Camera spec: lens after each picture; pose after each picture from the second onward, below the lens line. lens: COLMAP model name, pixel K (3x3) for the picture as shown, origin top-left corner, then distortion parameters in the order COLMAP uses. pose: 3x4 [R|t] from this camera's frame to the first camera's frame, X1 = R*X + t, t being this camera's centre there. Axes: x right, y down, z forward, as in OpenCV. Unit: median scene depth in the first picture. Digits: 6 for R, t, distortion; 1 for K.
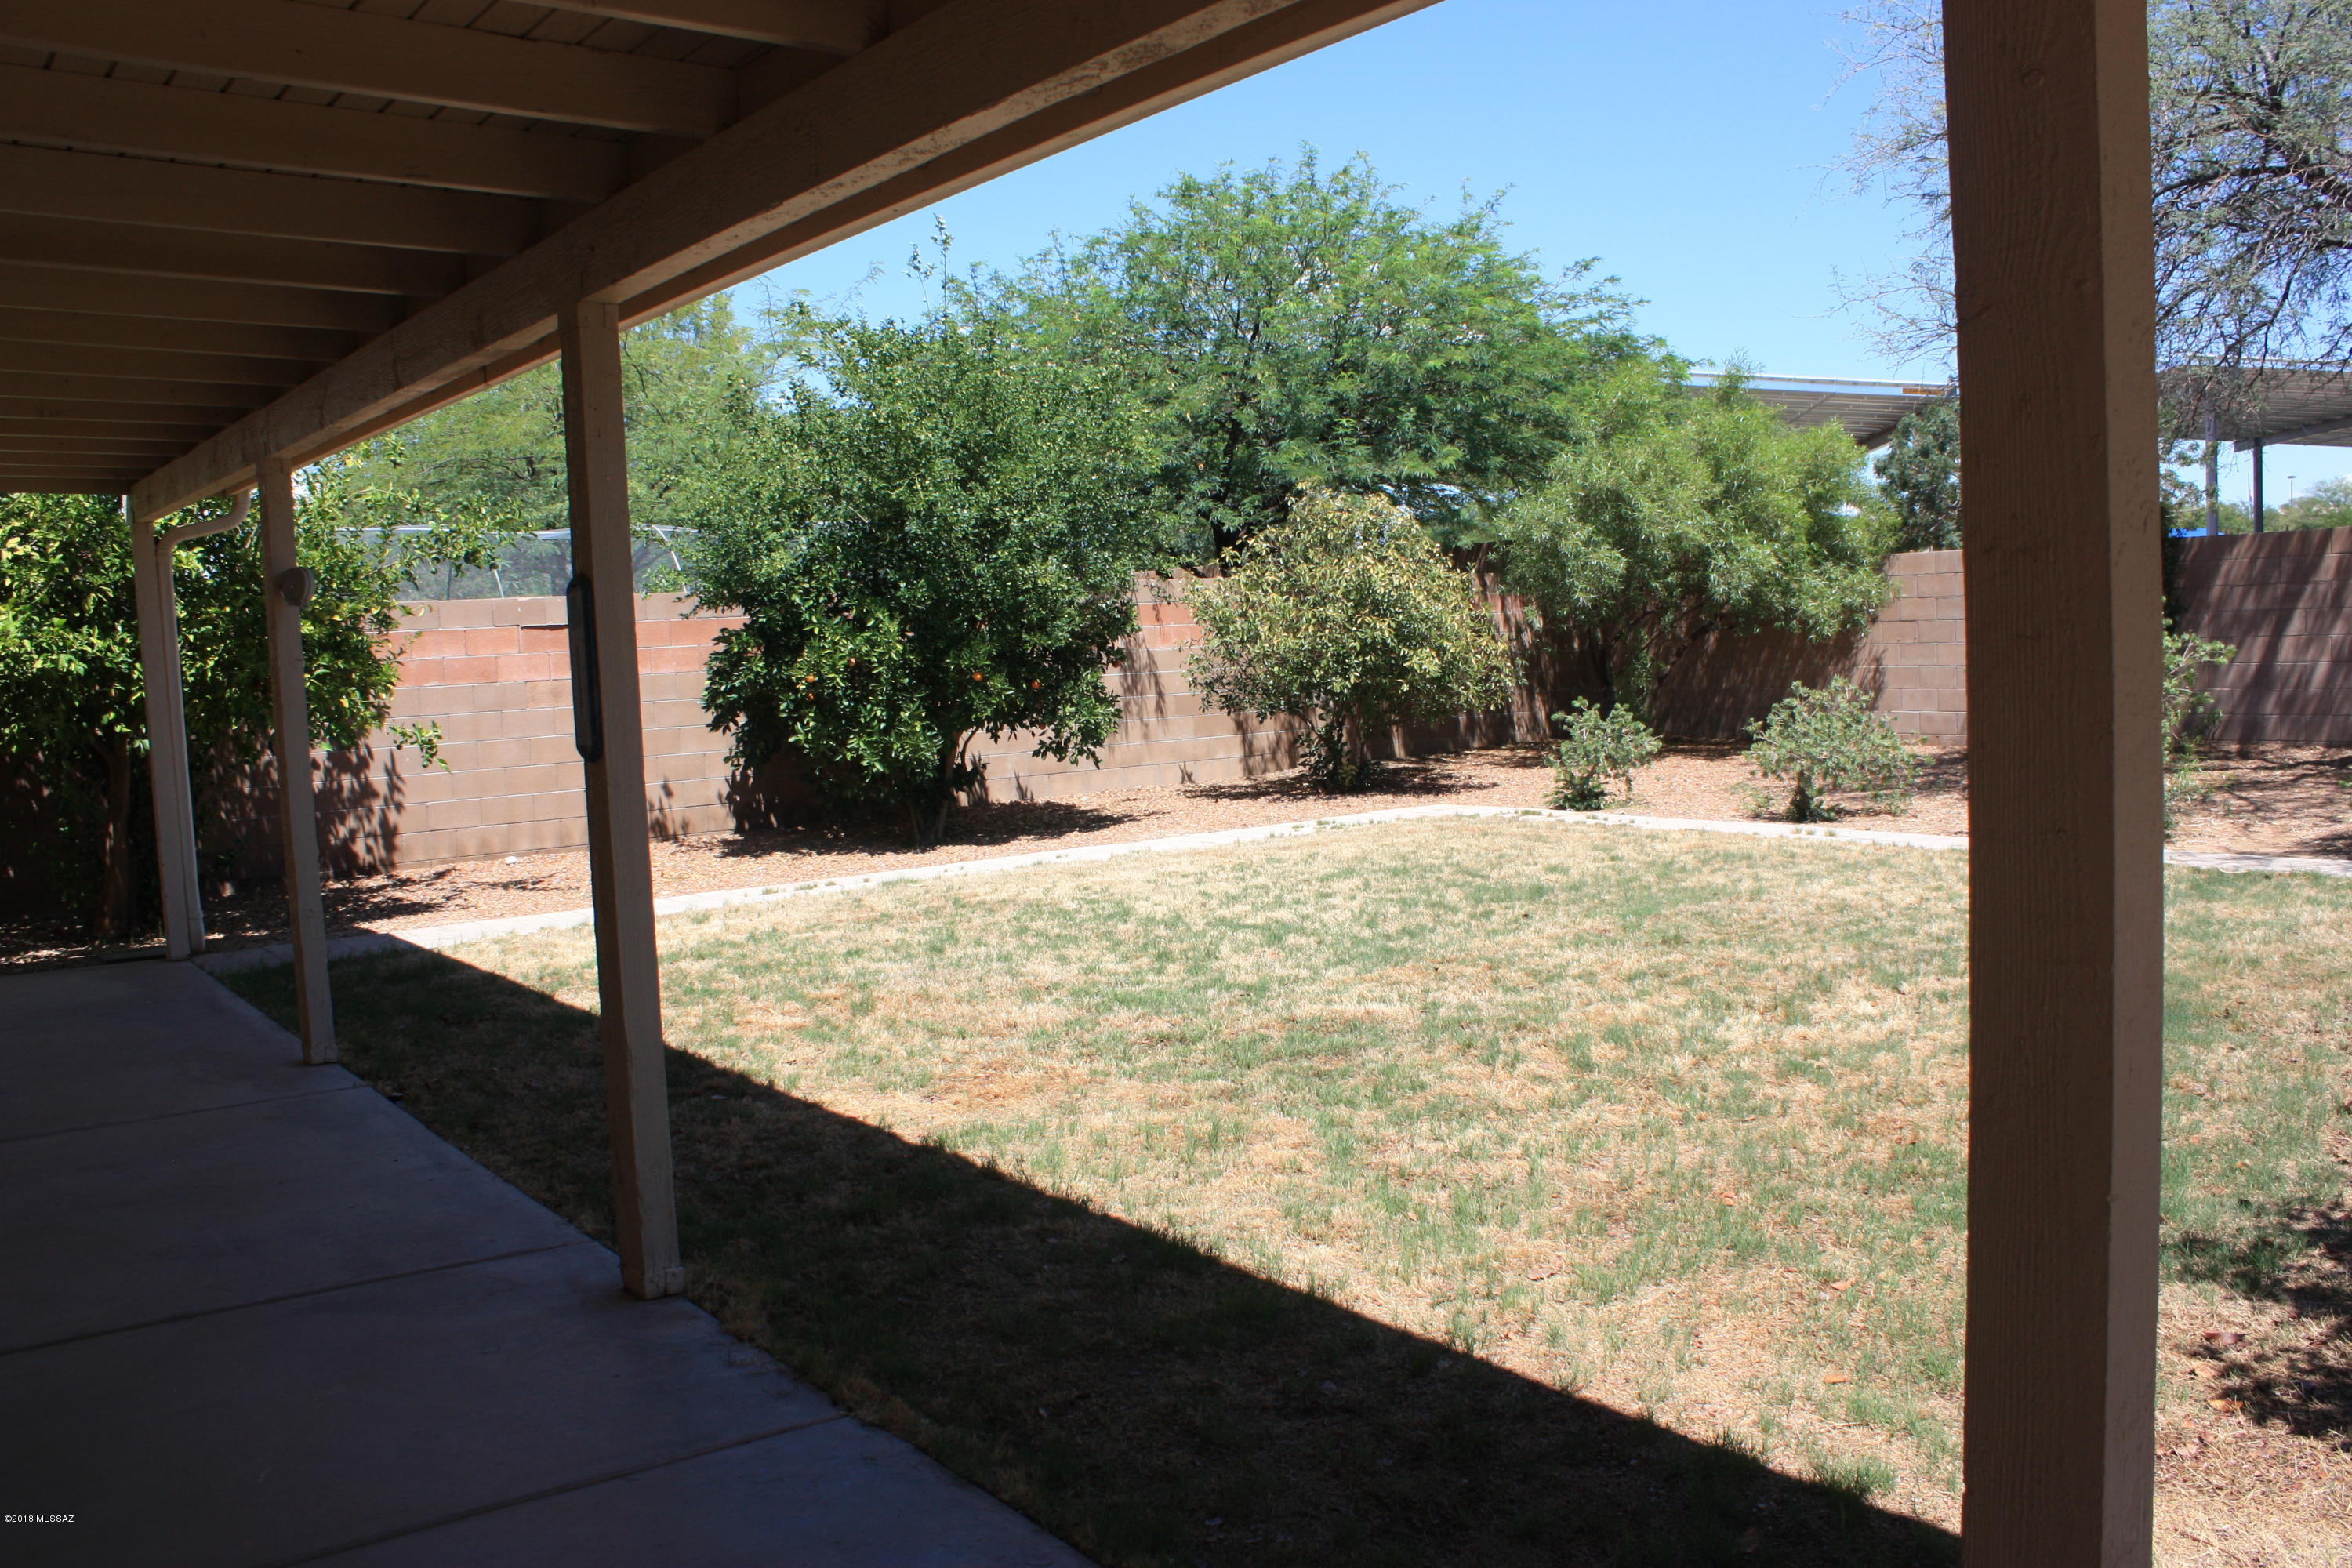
lens RADIAL K [[1962.5, 0, 1176.0], [0, 1962.5, 784.0], [0, 0, 1]] dist [-0.175327, 0.169977]
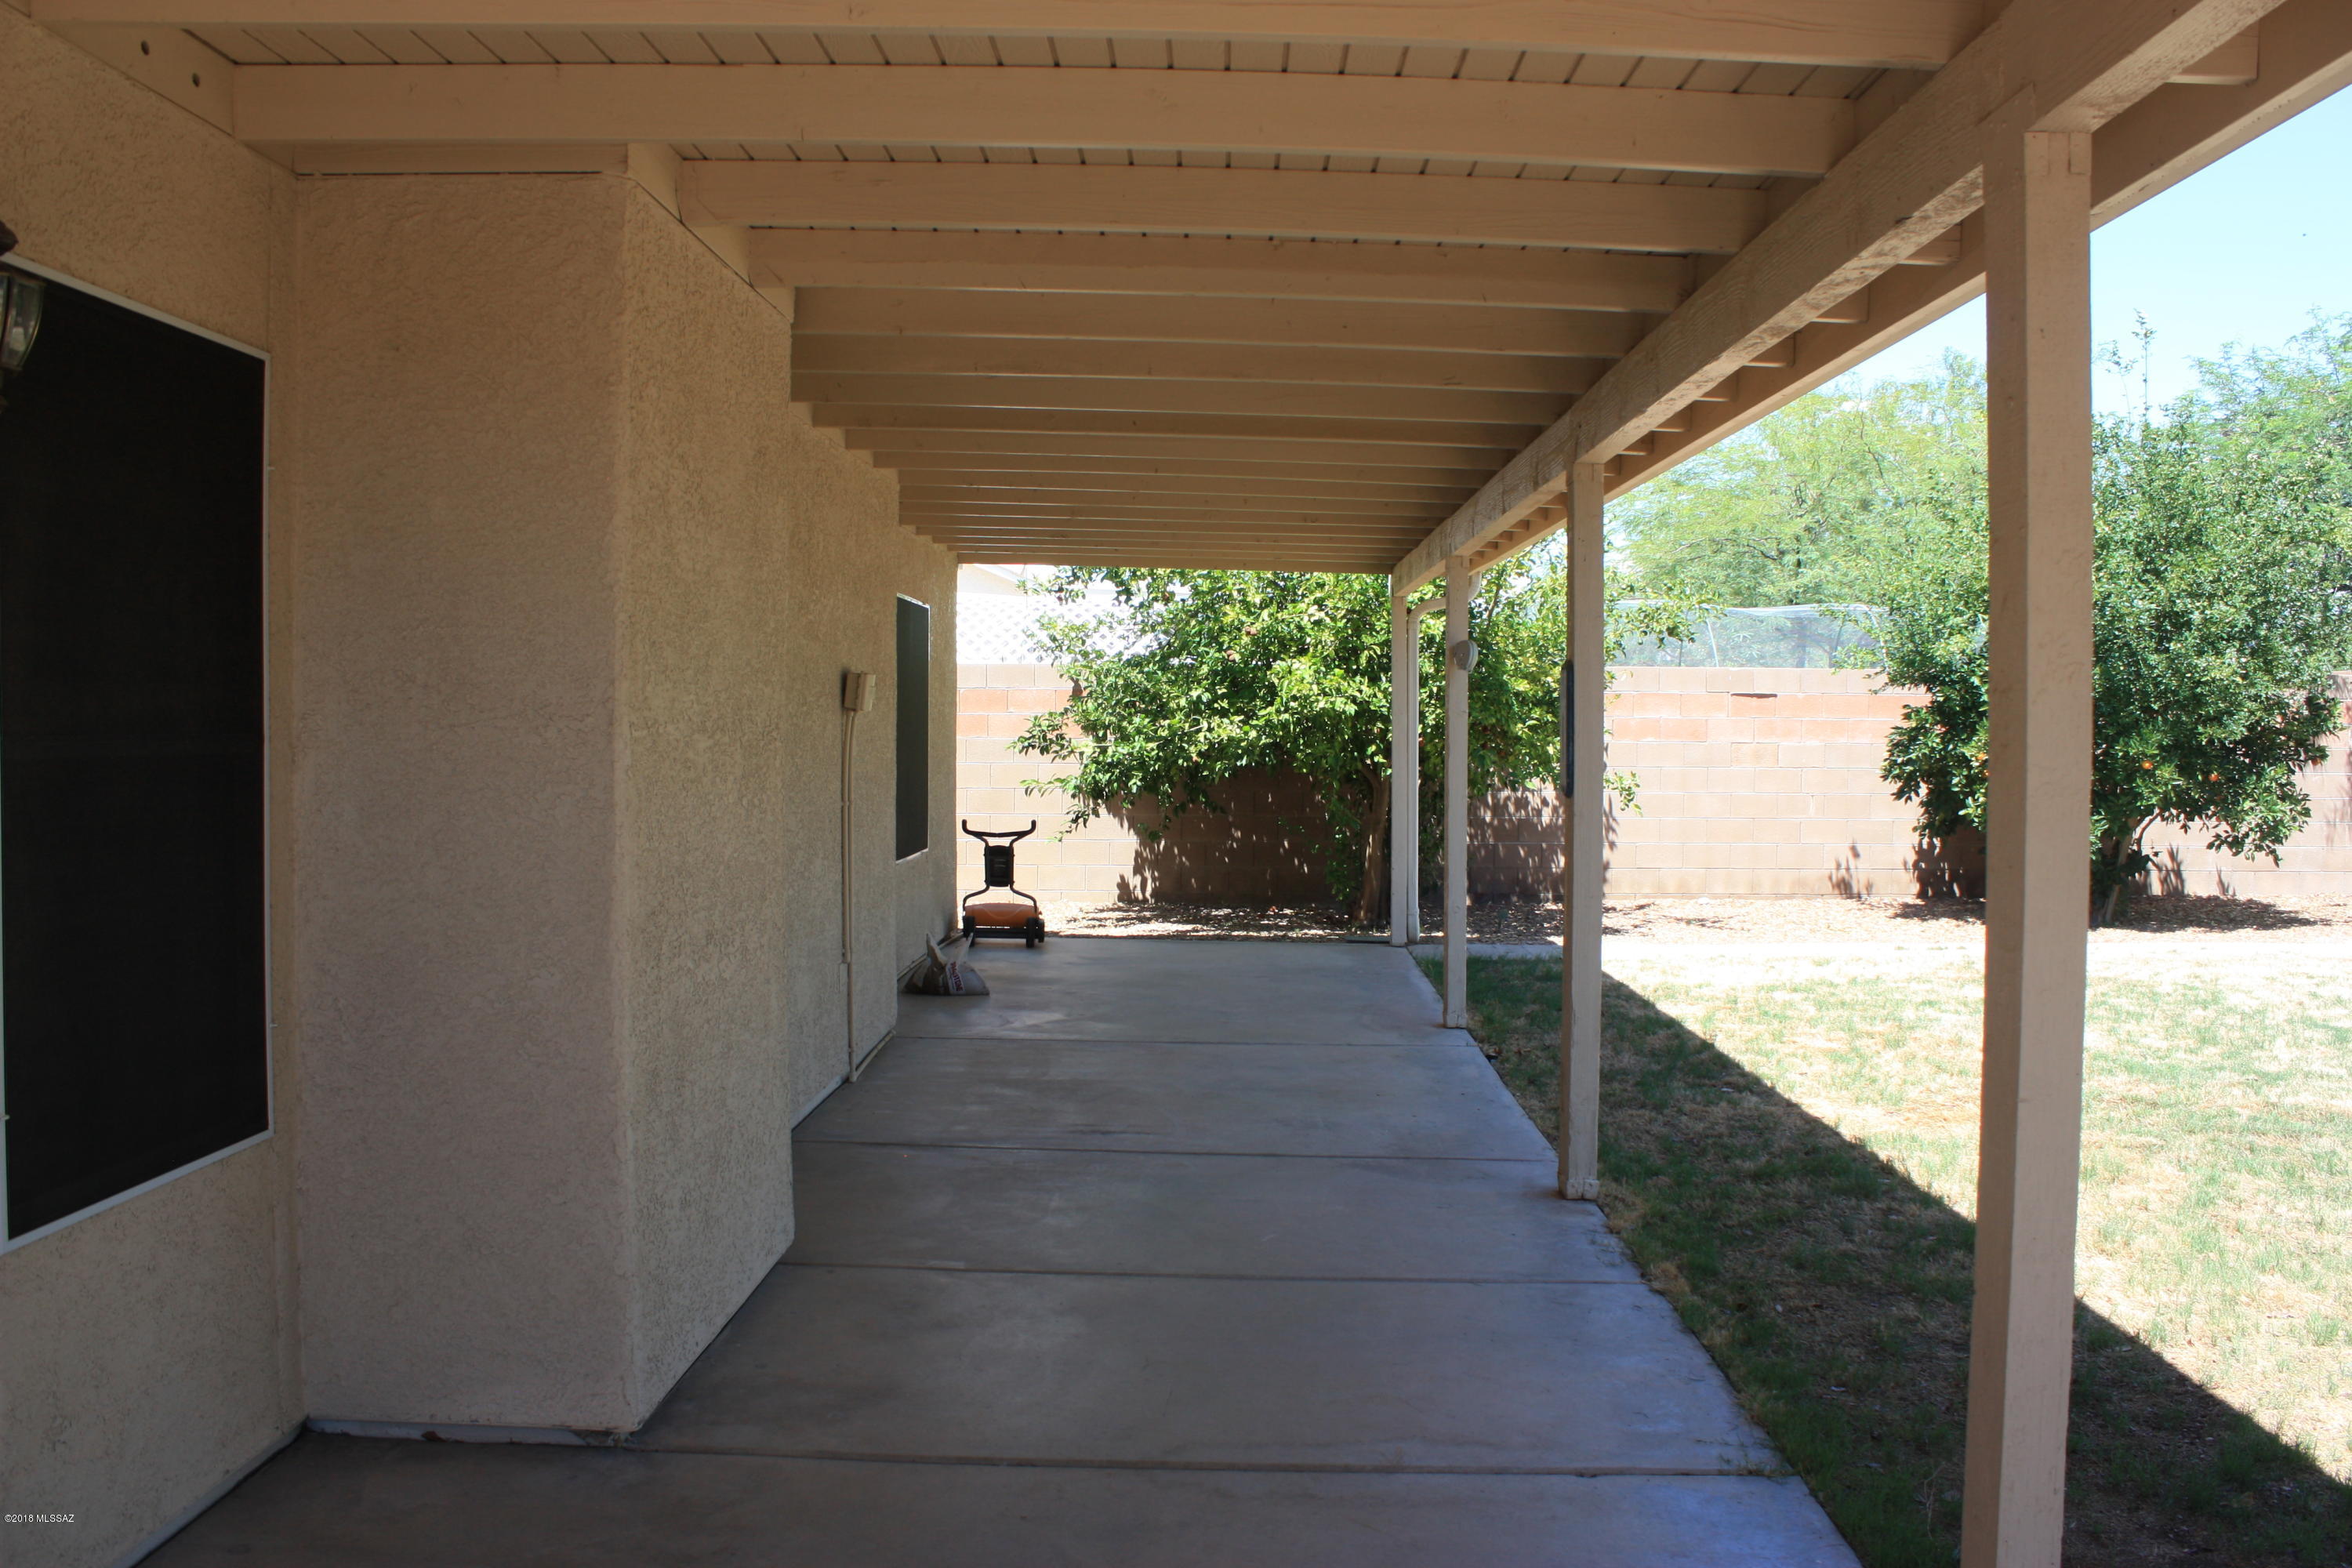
lens RADIAL K [[1962.5, 0, 1176.0], [0, 1962.5, 784.0], [0, 0, 1]] dist [-0.175327, 0.169977]
pose [[0.785304, 0.067472, -0.615423, 0.109813], [-0.088230, 0.996094, -0.003378, 0.002842], [0.612791, 0.056951, 0.788190, -0.085627]]
